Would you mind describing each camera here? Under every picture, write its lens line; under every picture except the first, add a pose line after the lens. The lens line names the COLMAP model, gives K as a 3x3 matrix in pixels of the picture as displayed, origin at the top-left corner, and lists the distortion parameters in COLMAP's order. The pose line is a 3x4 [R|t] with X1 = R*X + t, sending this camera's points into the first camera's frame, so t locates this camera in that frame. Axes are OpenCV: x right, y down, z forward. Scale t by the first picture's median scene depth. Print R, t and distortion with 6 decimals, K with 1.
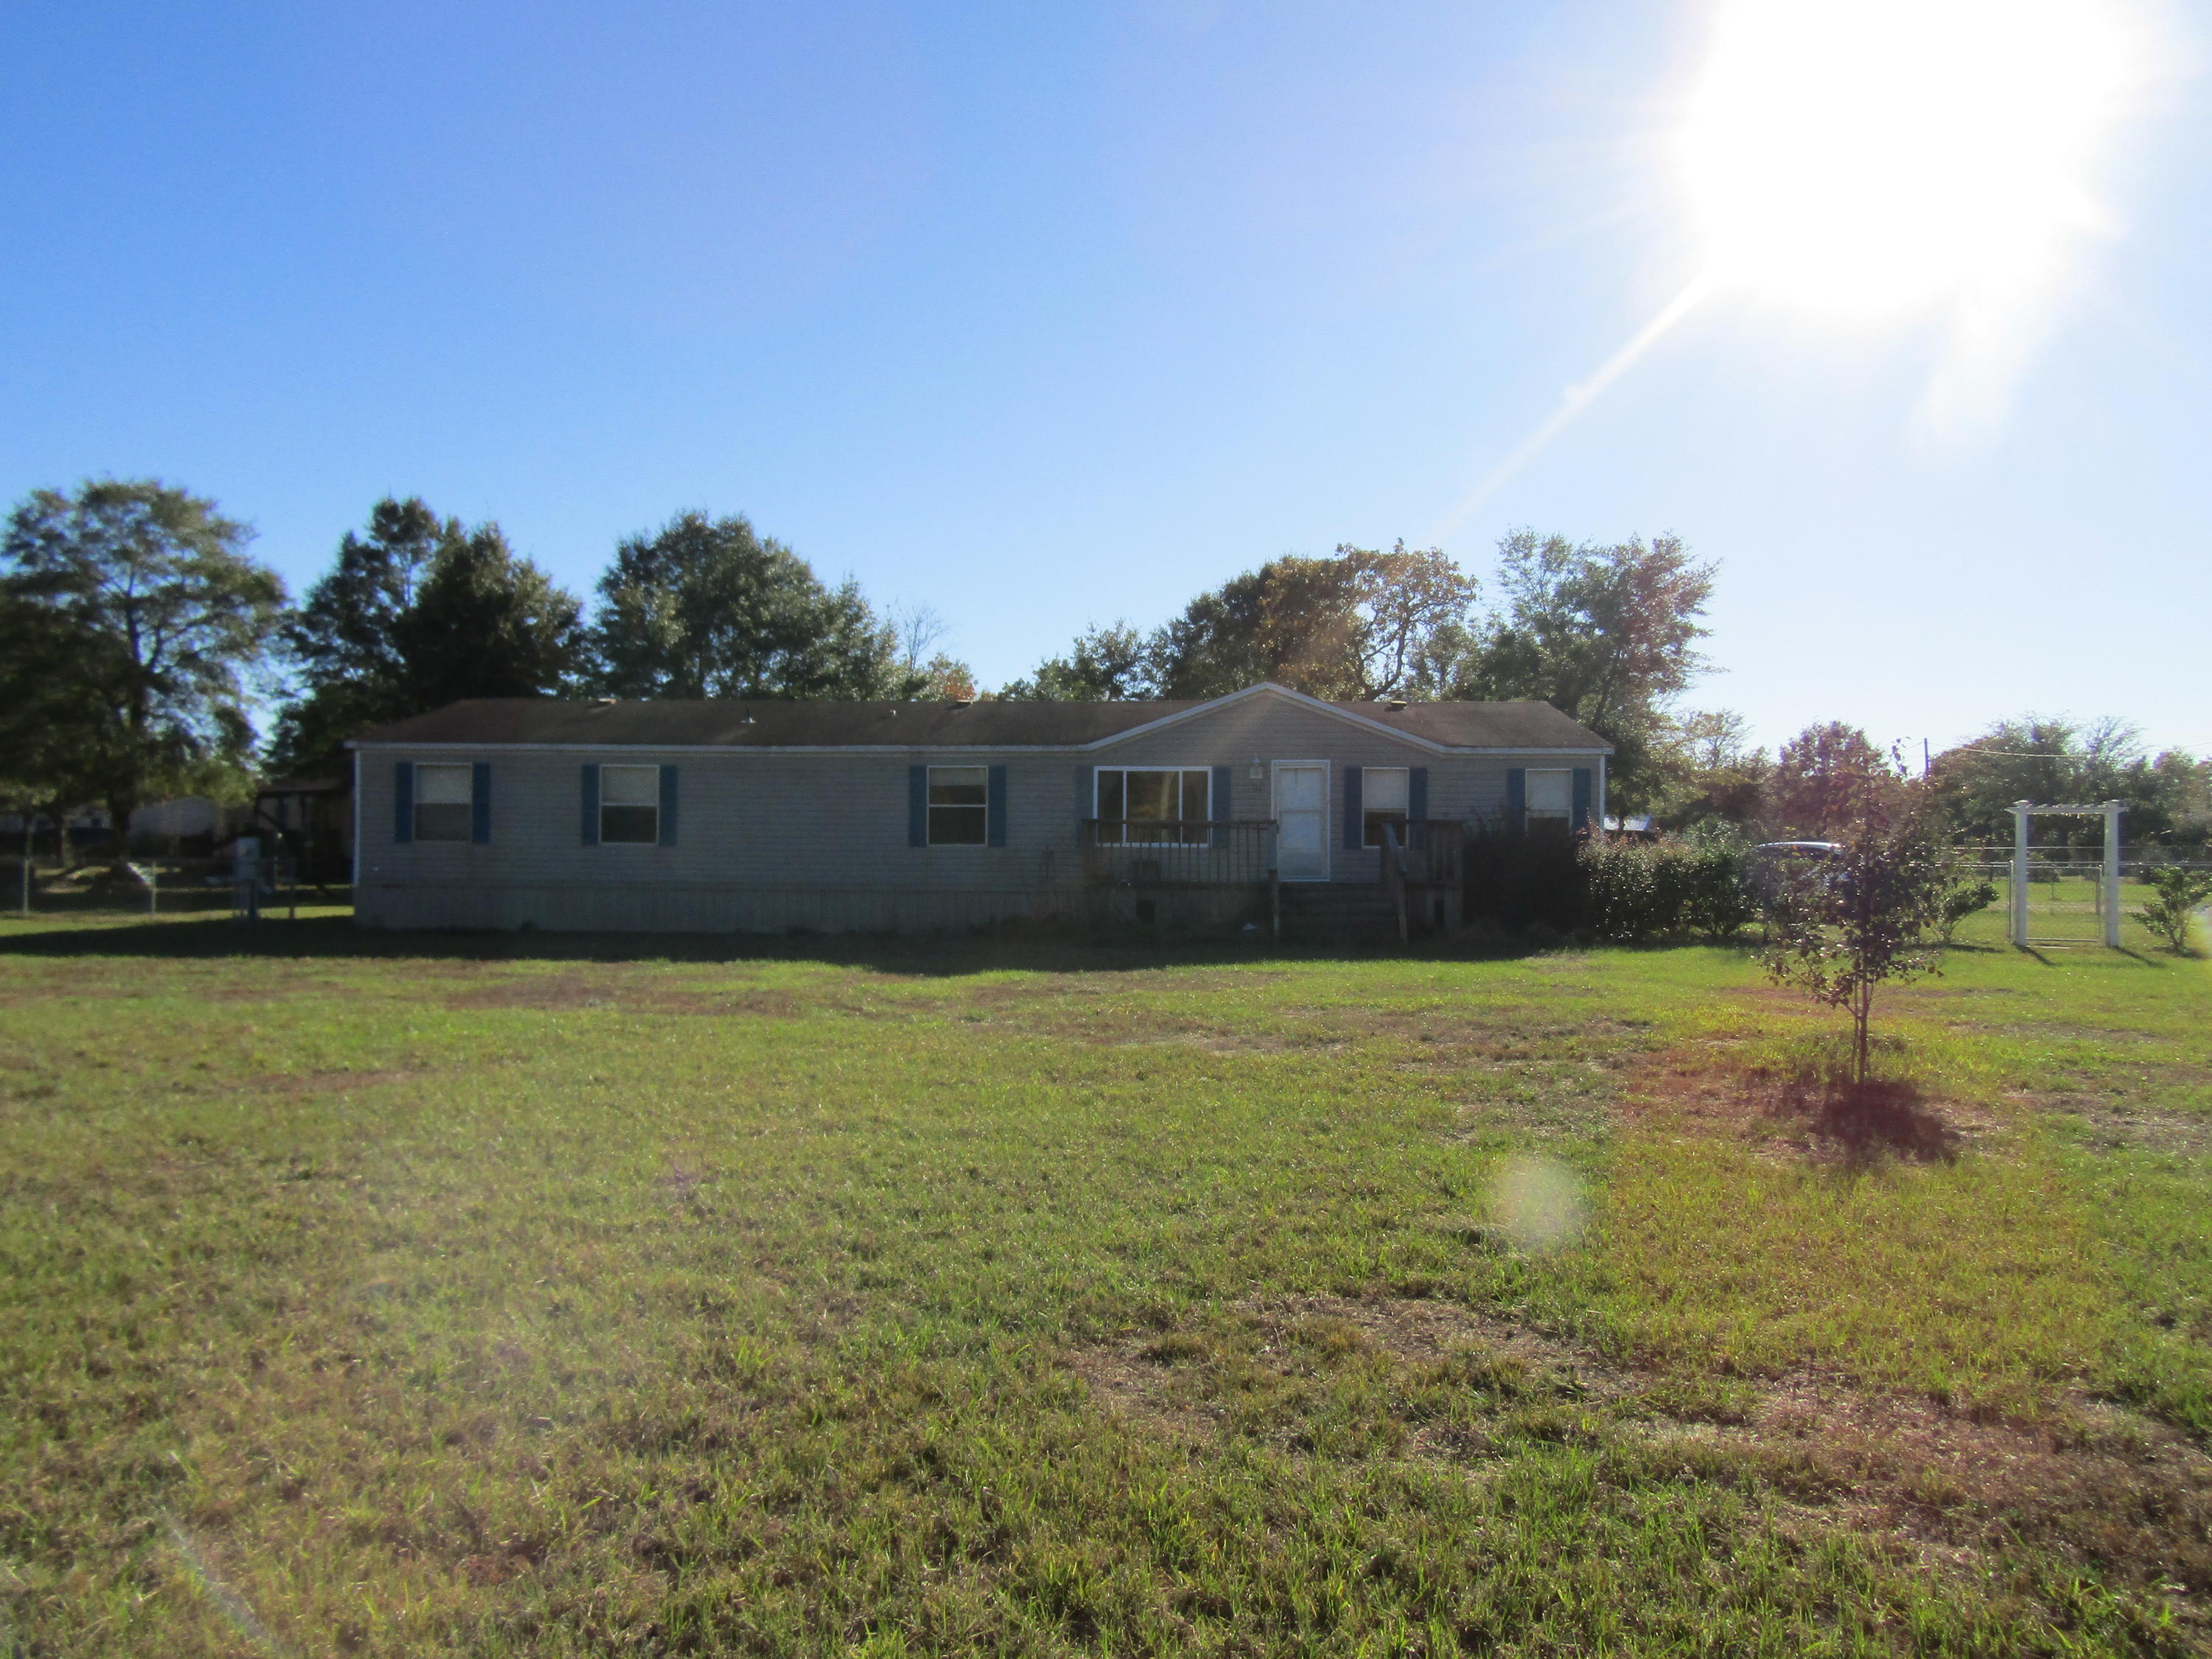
lens RADIAL K [[1565.0, 0, 1105.1], [0, 1565.0, 817.5], [0, 0, 1]] dist [-0.018017, 0.006529]
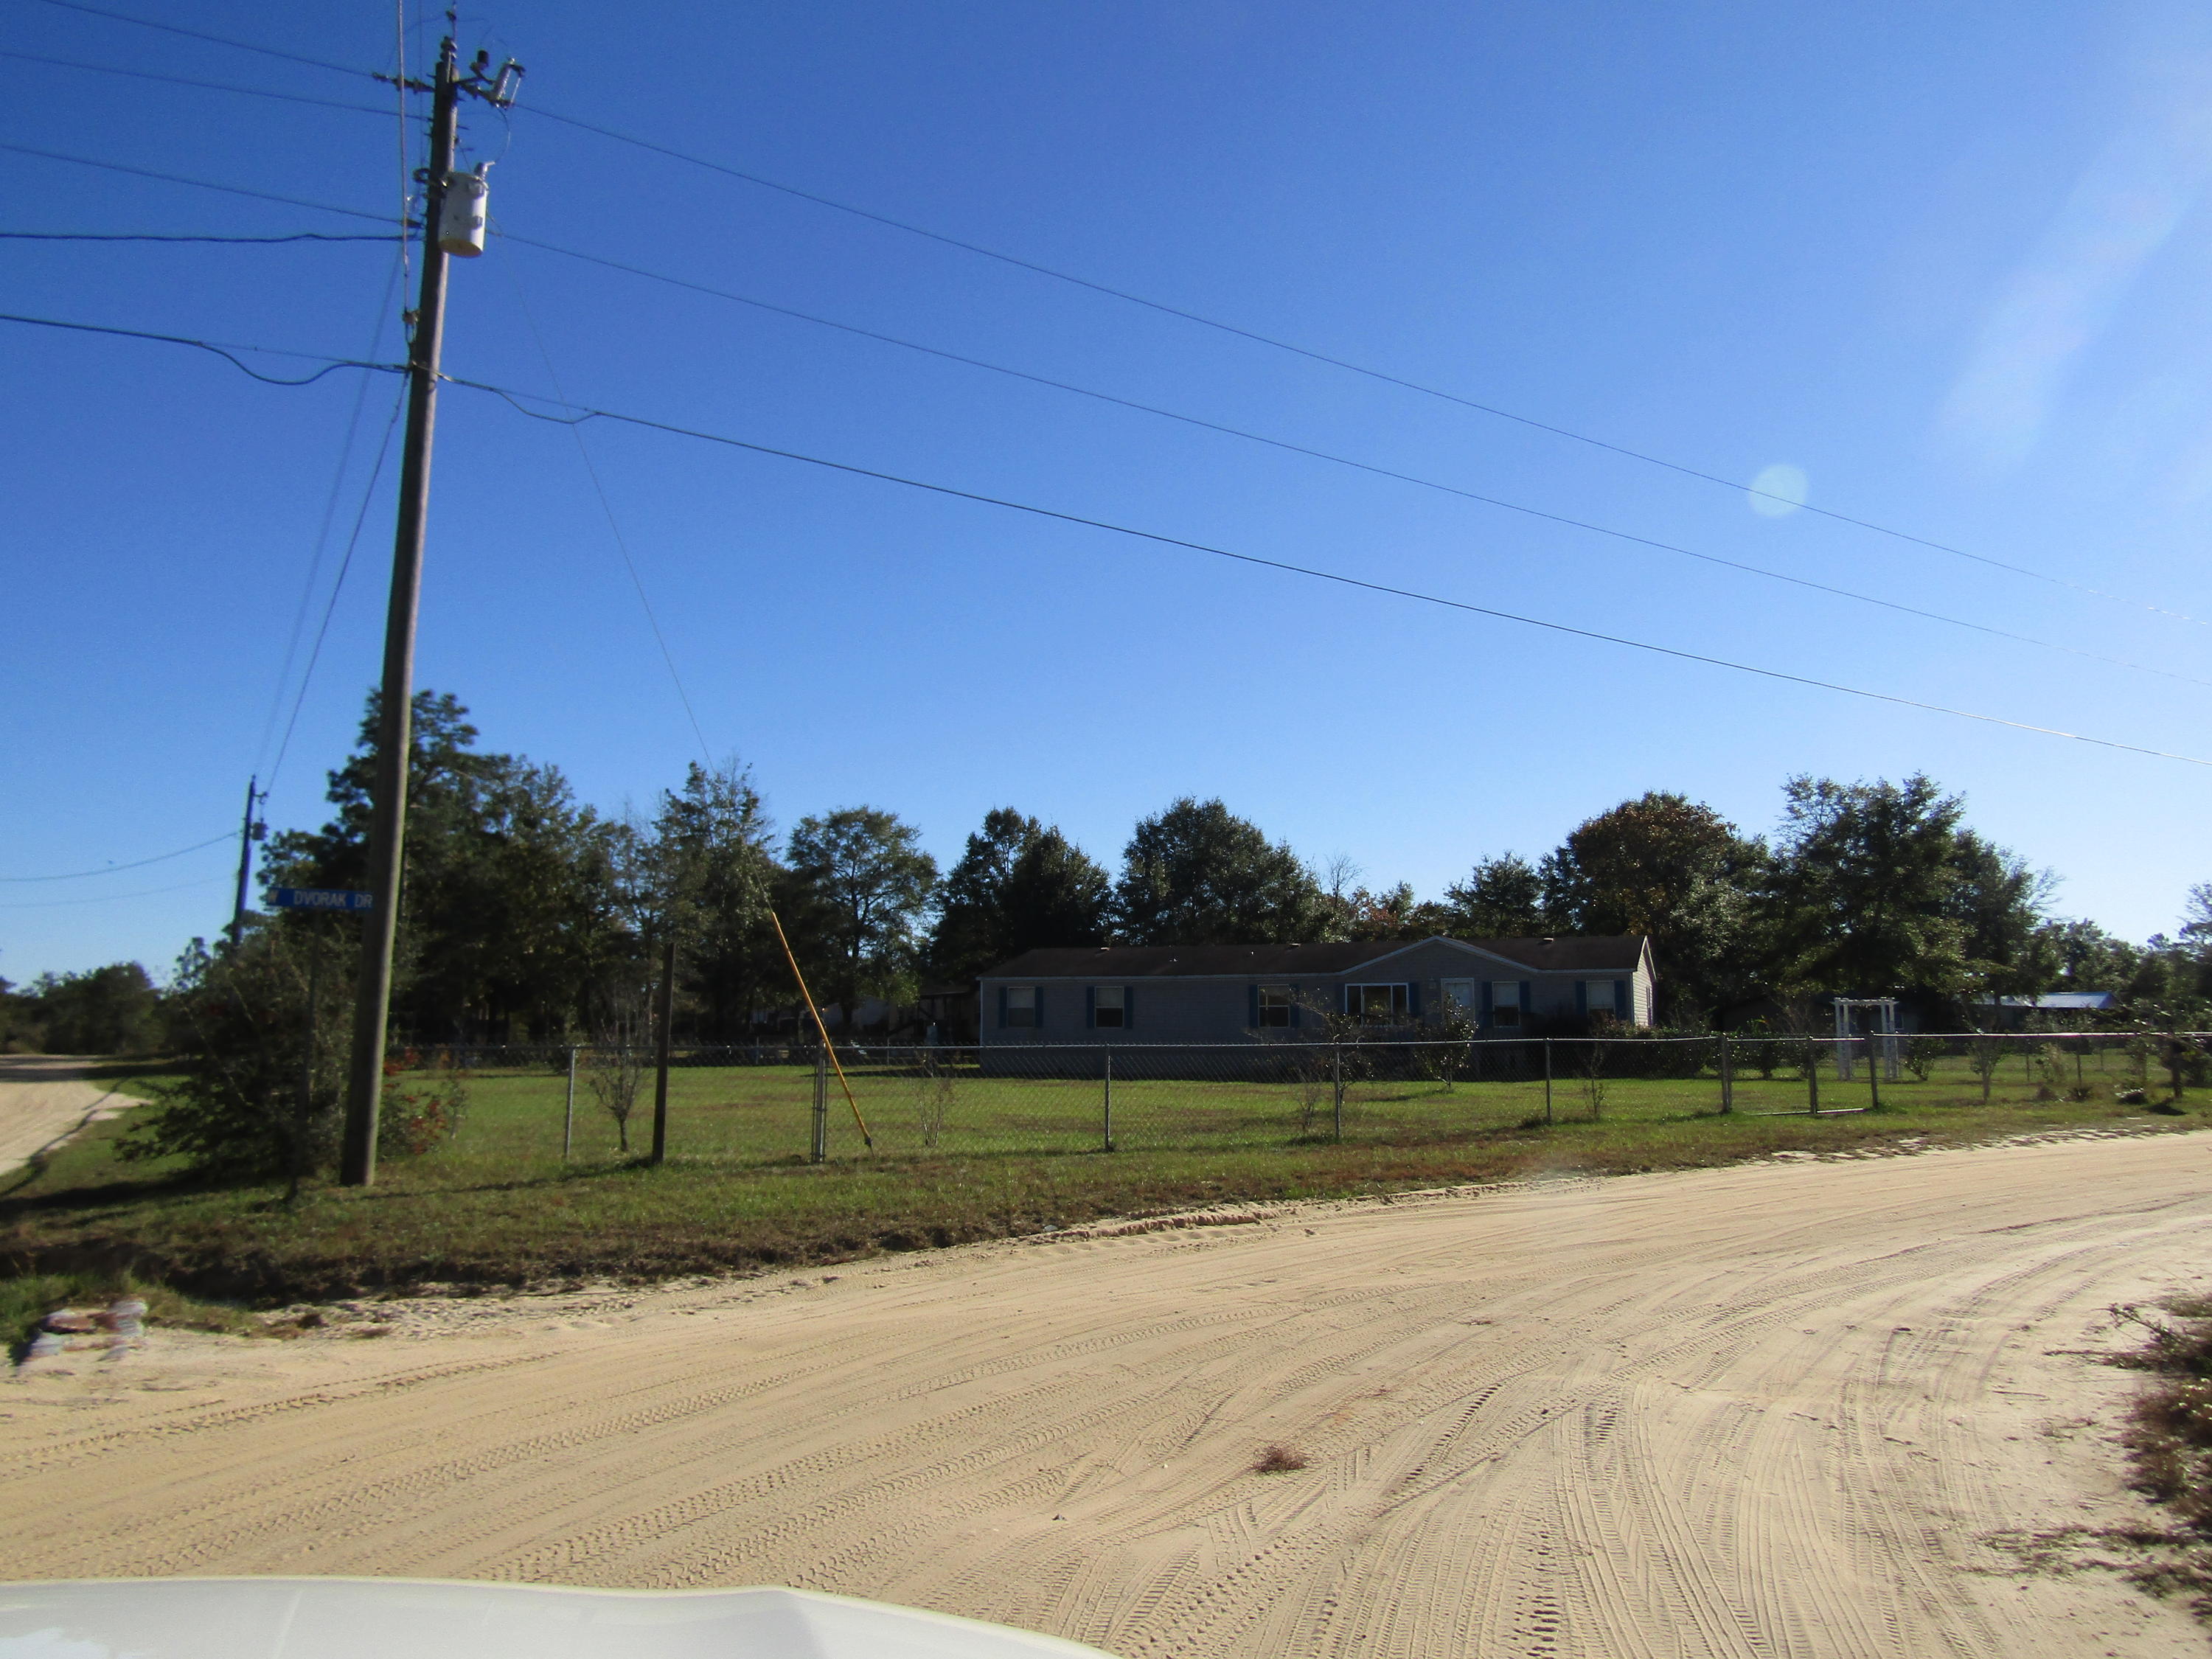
lens RADIAL K [[1565.0, 0, 1108.9], [0, 1565.0, 827.0], [0, 0, 1]] dist [-0.018017, 0.006529]
pose [[0.935619, -0.051469, -0.349238, 0.208200], [0.013178, 0.993717, -0.111145, -0.008091], [0.352765, 0.099387, 0.930419, -0.448783]]
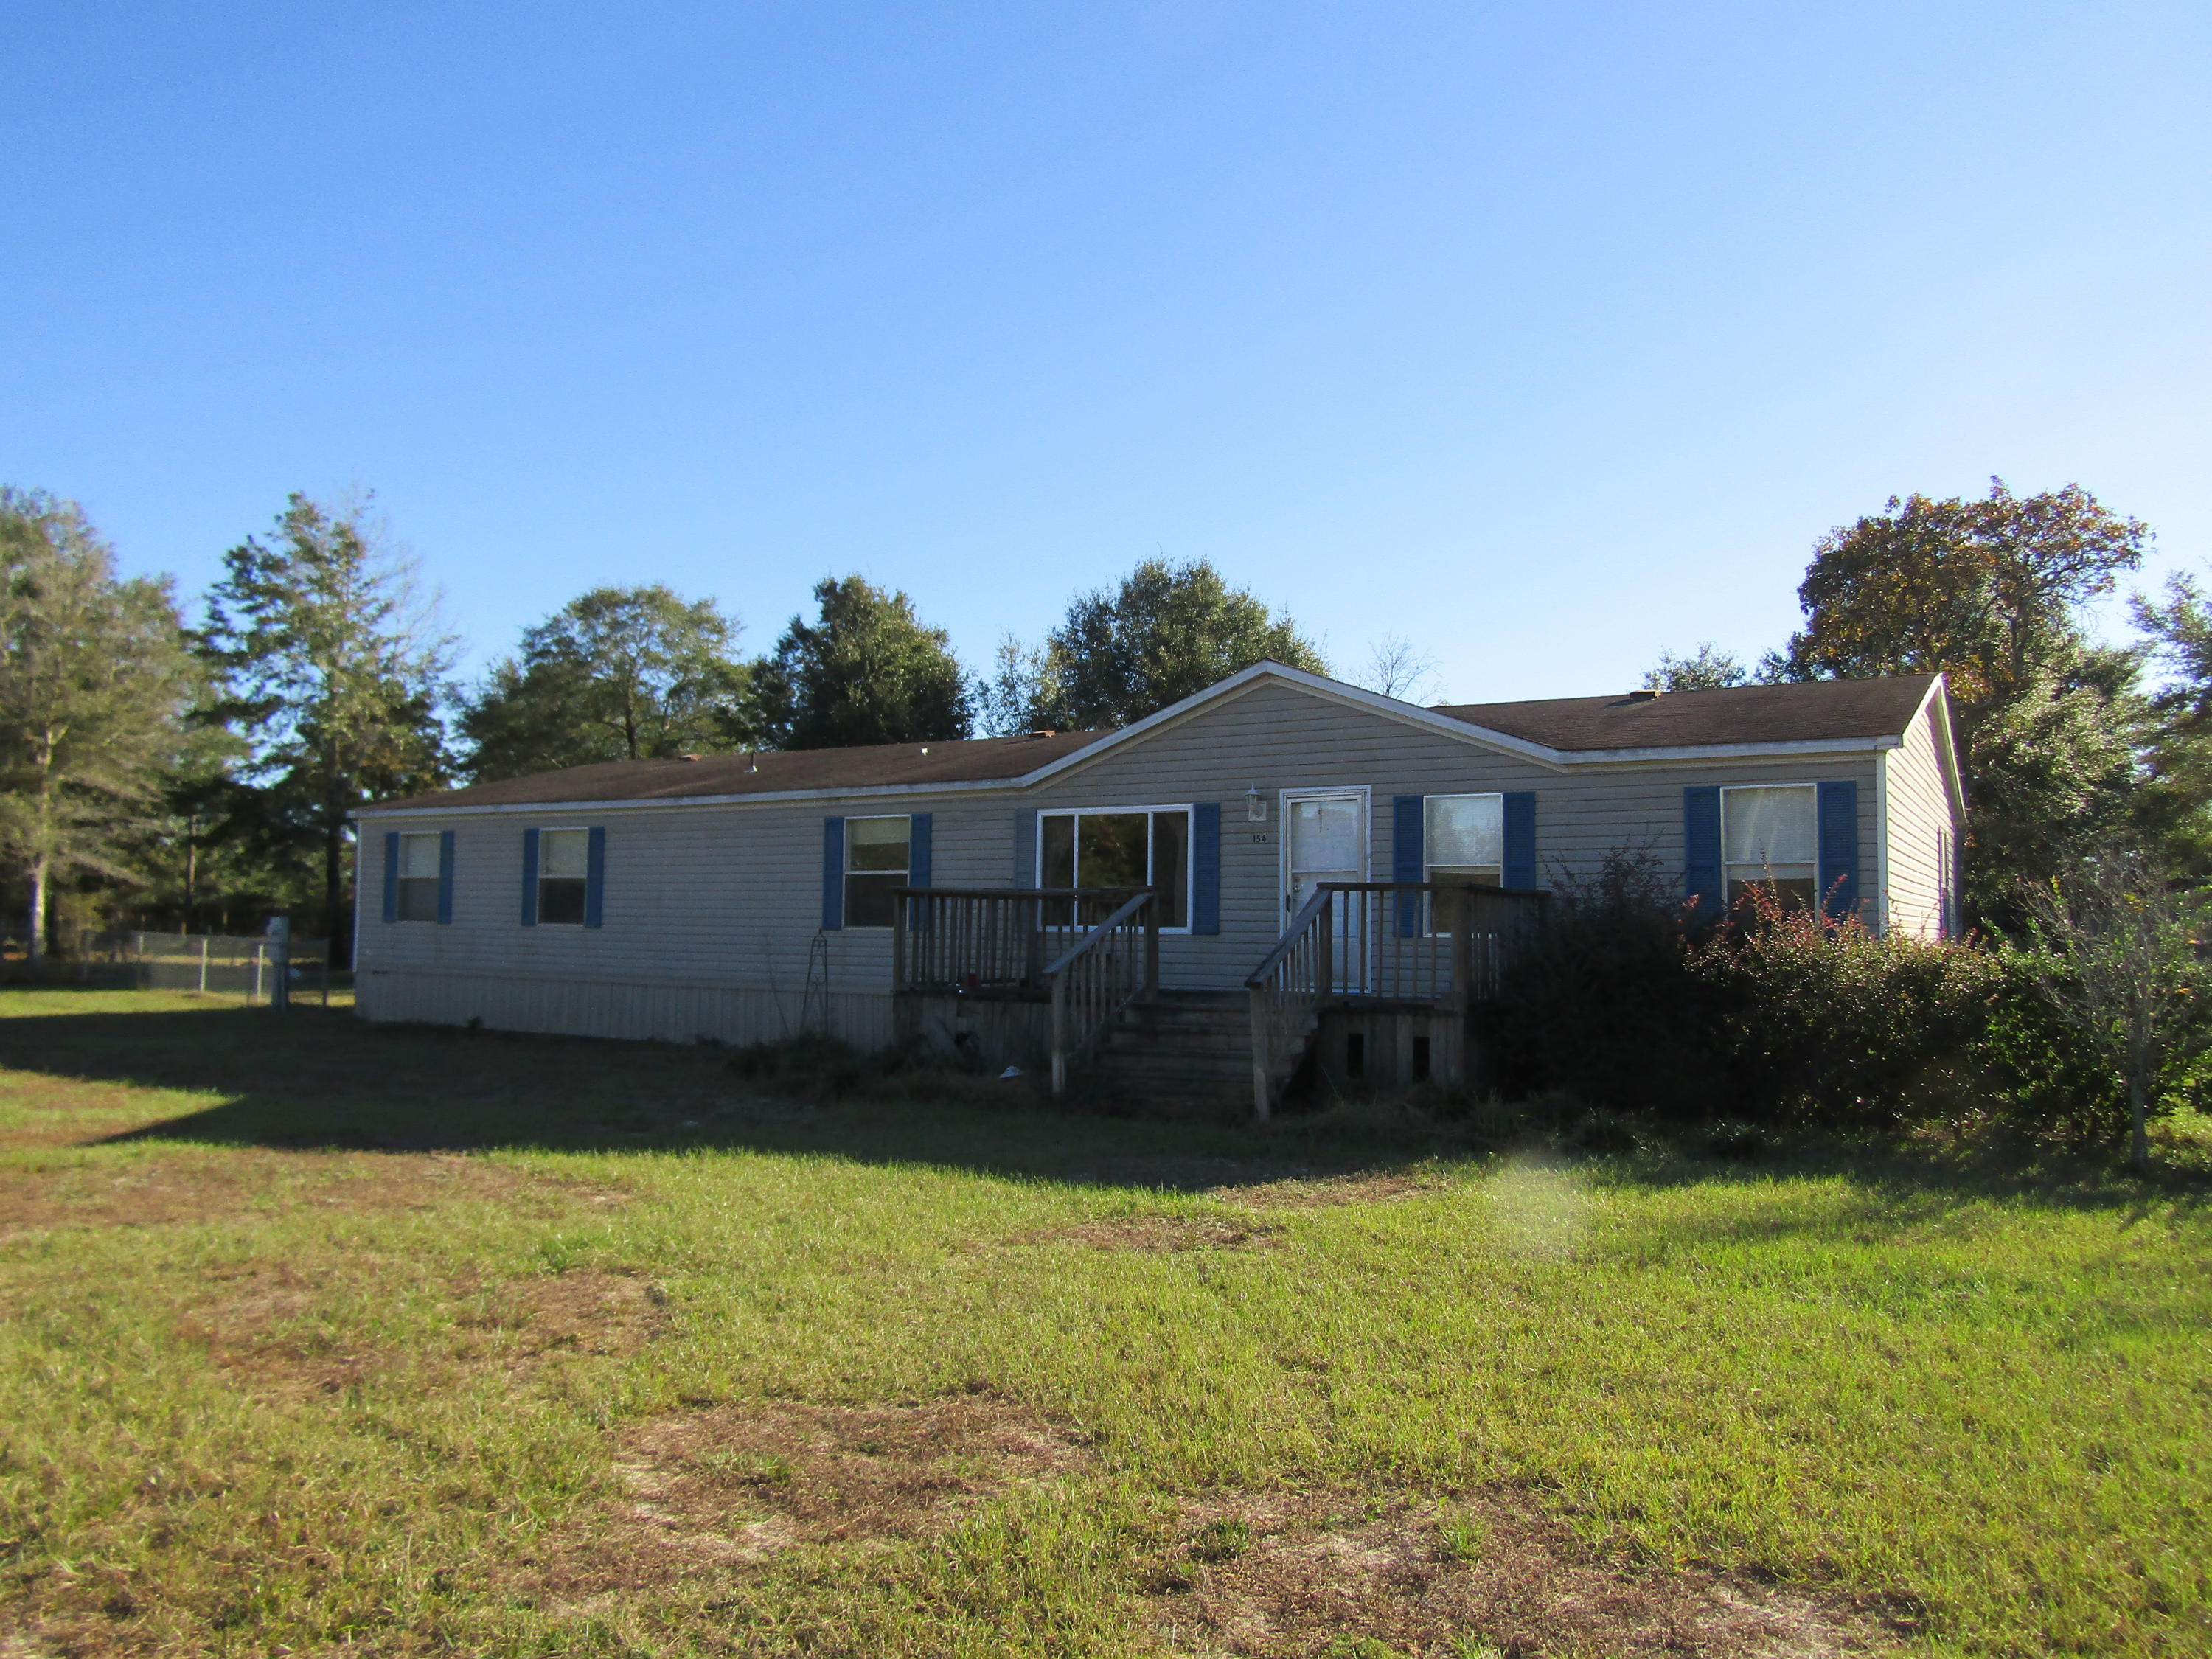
lens RADIAL K [[1565.0, 0, 1107.0], [0, 1565.0, 824.1], [0, 0, 1]] dist [-0.018017, 0.006529]
pose [[0.865439, -0.029012, -0.500174, 0.188197], [0.003028, 0.998607, -0.052684, 0.004473], [0.501005, 0.044081, 0.864321, 0.239564]]
